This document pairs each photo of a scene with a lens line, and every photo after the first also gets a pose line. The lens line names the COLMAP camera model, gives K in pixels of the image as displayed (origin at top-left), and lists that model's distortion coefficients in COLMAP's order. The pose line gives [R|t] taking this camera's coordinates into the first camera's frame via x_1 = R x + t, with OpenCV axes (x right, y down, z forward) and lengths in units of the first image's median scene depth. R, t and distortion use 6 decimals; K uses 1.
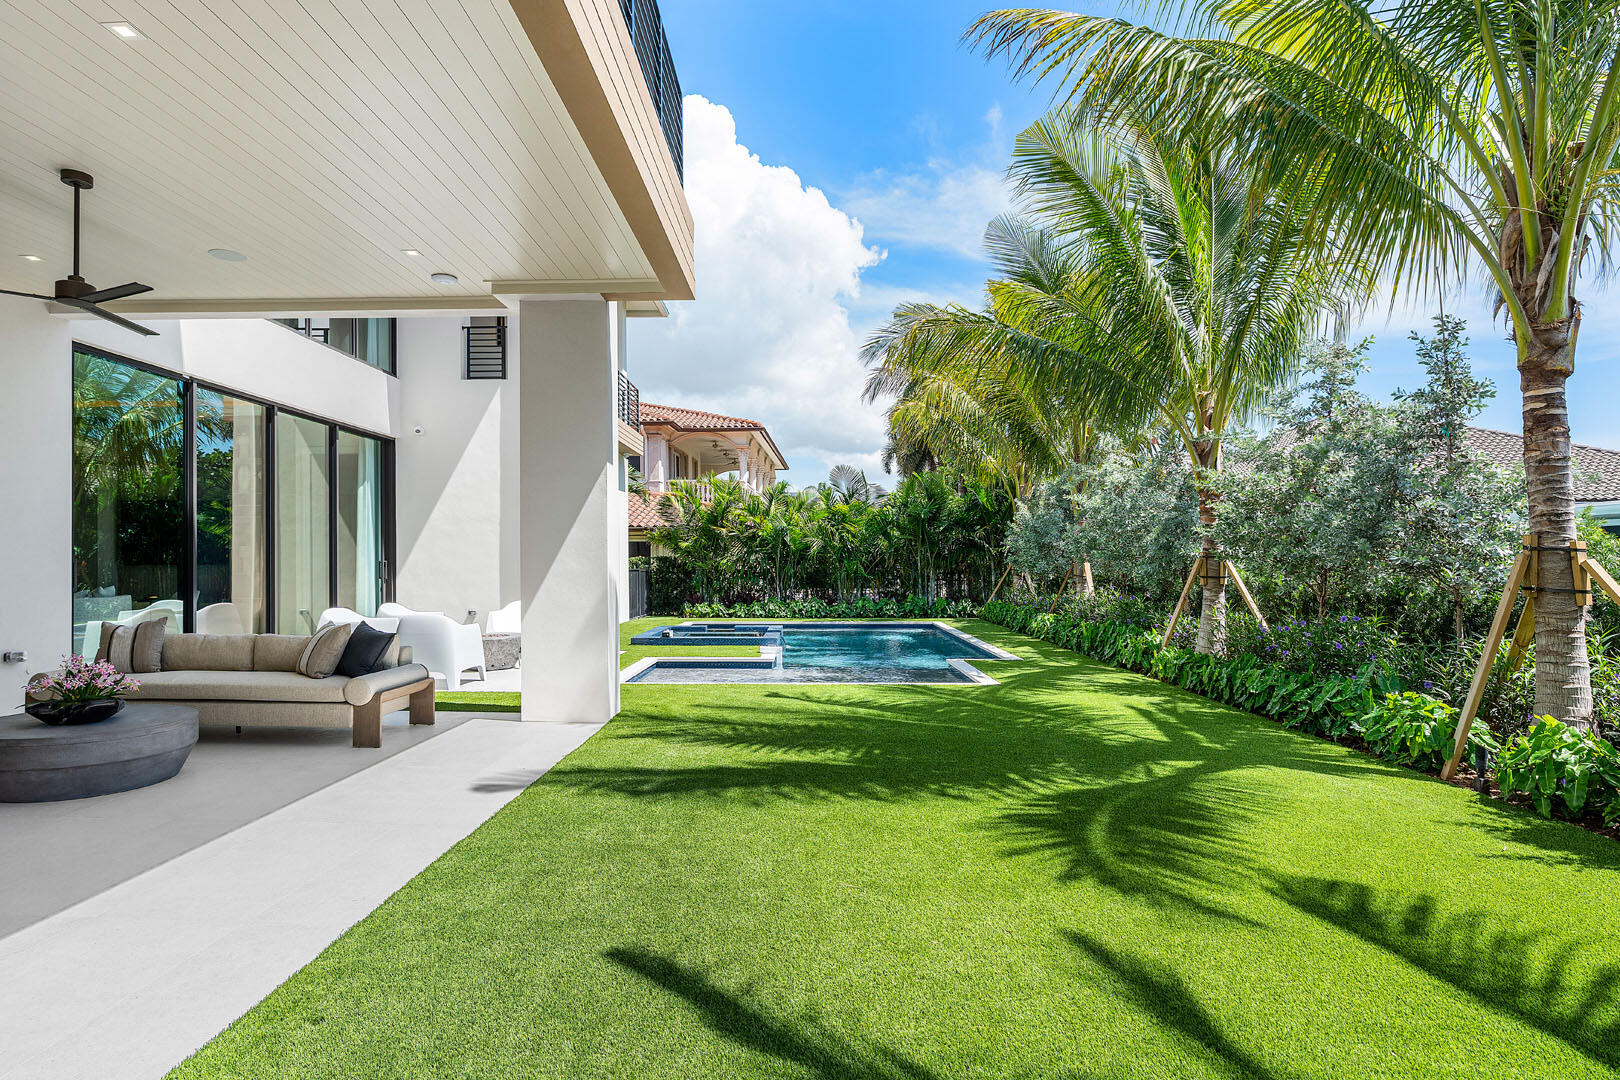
lens RADIAL K [[848.0, 0, 796.8], [0, 848.0, 556.5], [0, 0, 1]] dist [-0.011001, 0.004147]
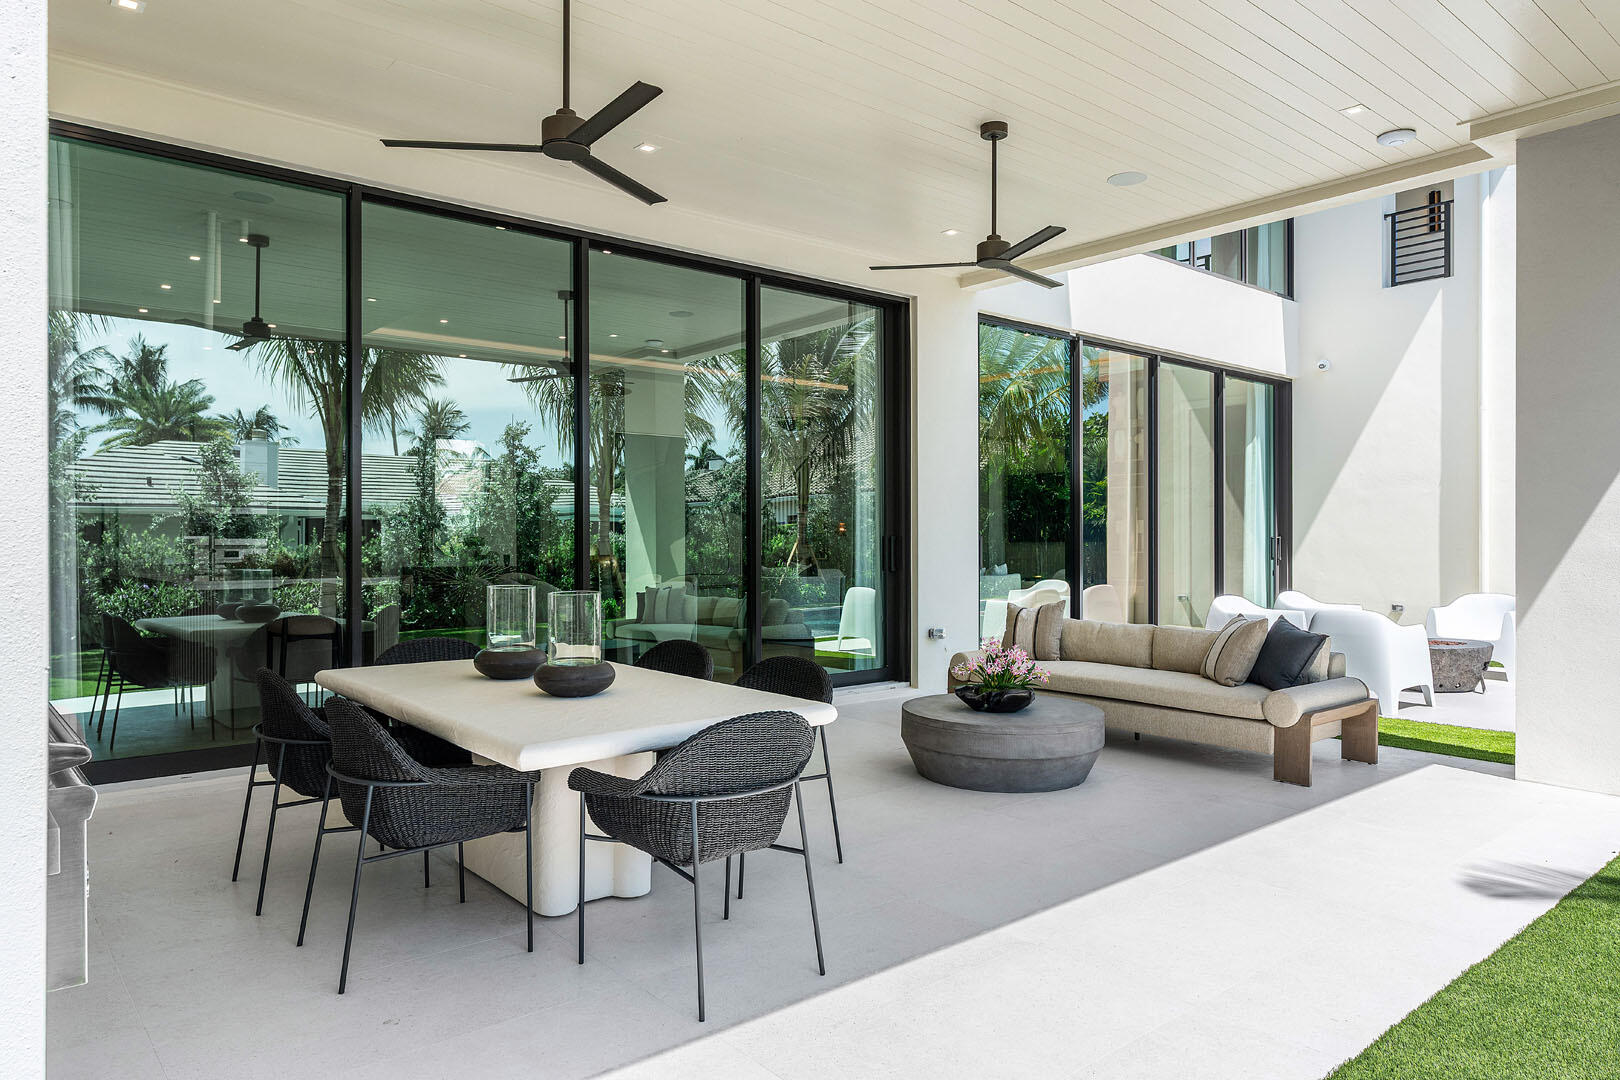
lens RADIAL K [[1069.9, 0, 808.3], [0, 1069.9, 546.6], [0, 0, 1]] dist [-0.004093, 0.001390]
pose [[0.658813, 0.002862, -0.752301, -0.042985], [0.008289, 0.999904, 0.011062, -0.000739], [0.752261, -0.013523, 0.658726, 0.025580]]
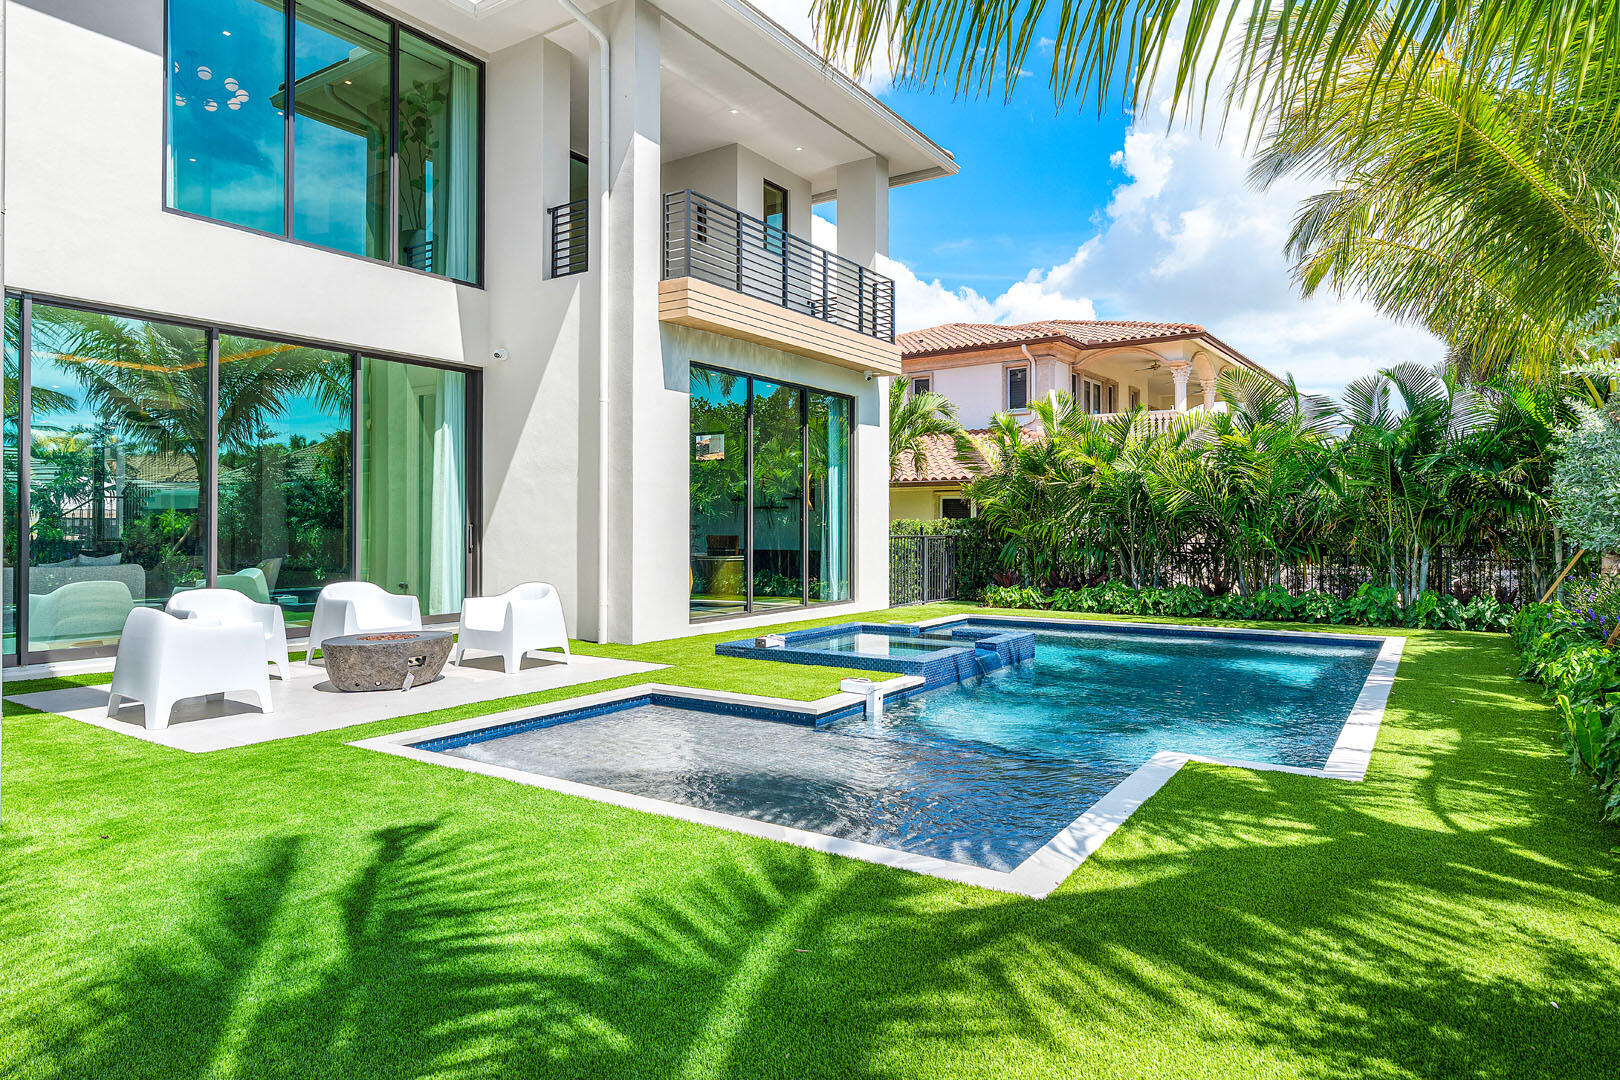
lens RADIAL K [[940.4, 0, 813.5], [0, 940.4, 535.8], [0, 0, 1]] dist [-0.005157, 0.002942]
pose [[0.845145, 0.005547, -0.534509, 0.357606], [0.003676, 0.999862, 0.016188, 0.003638], [0.534525, -0.015646, 0.845008, 0.626810]]
